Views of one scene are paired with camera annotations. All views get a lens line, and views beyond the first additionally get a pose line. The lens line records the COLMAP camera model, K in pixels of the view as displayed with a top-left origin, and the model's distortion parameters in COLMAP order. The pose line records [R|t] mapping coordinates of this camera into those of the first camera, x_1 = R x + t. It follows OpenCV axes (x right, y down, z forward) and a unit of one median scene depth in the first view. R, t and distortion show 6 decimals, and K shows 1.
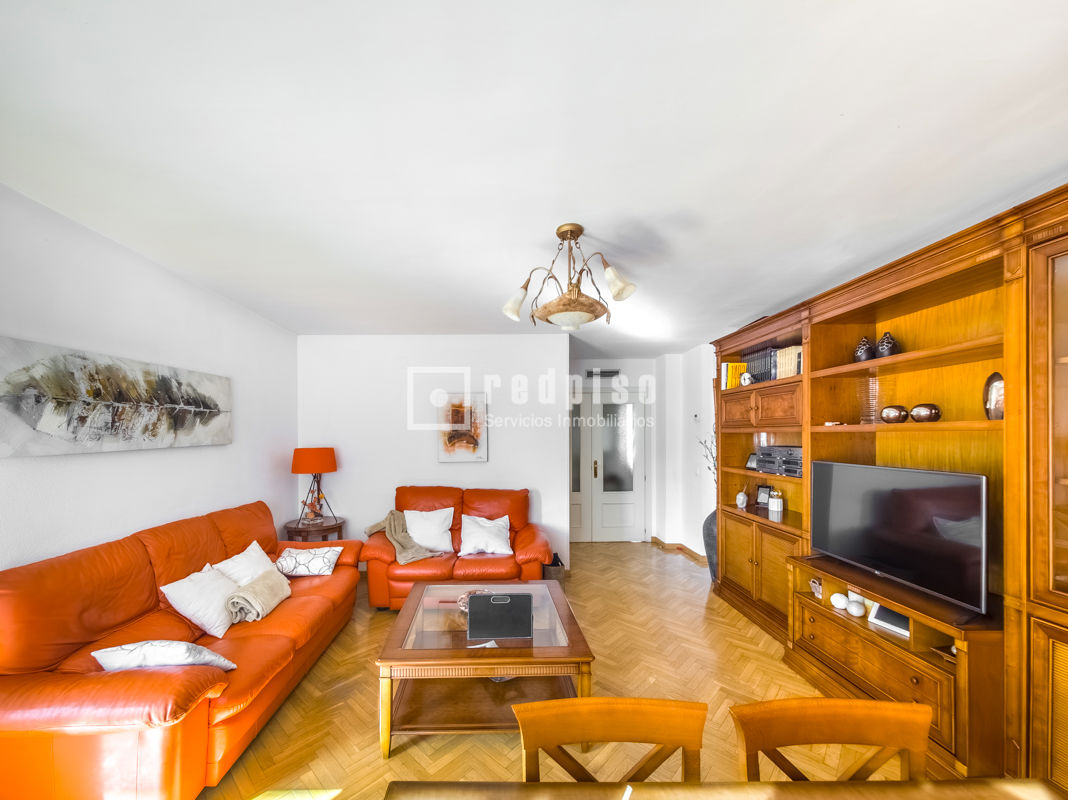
lens RADIAL K [[414.7, 0, 503.7], [0, 414.7, 442.5], [0, 0, 1]] dist [0.003125, -0.000087]
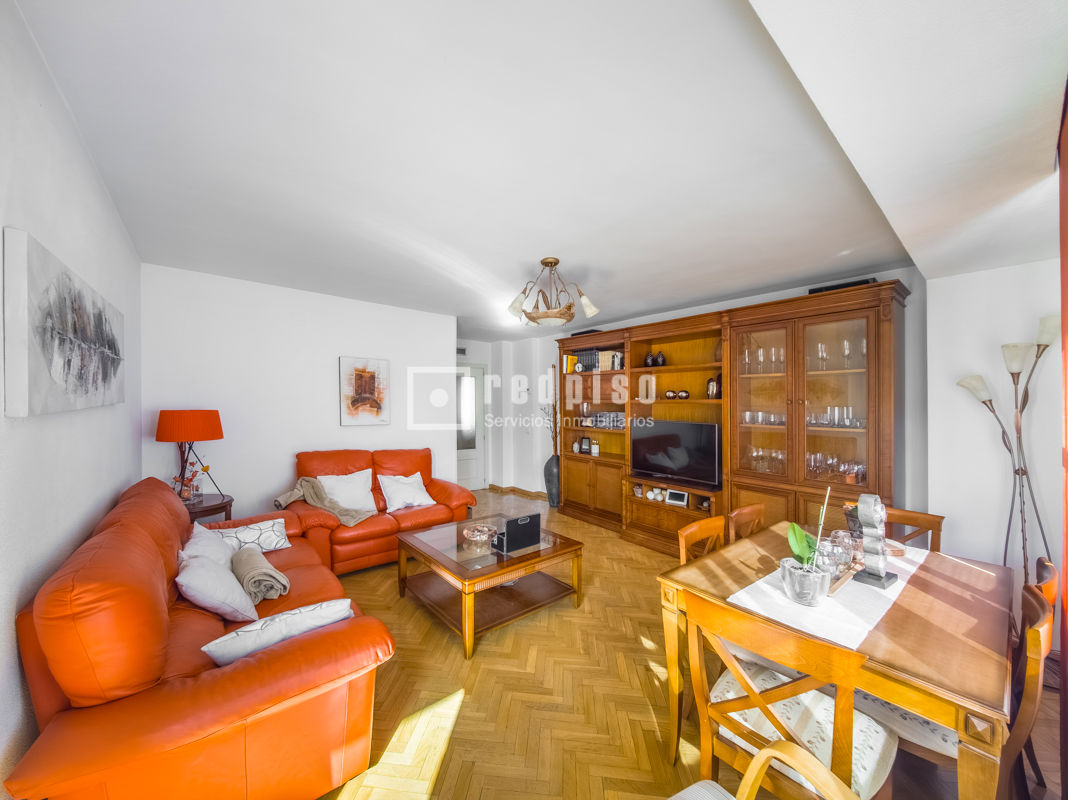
lens RADIAL K [[393.2, 0, 536.2], [0, 393.2, 403.5], [0, 0, 1]] dist [0.002192, 0.000115]
pose [[0.776268, 0.021120, 0.630049, -0.495435], [-0.009573, 0.999718, -0.021717, 0.013312], [-0.630330, 0.010827, 0.776251, -0.024867]]
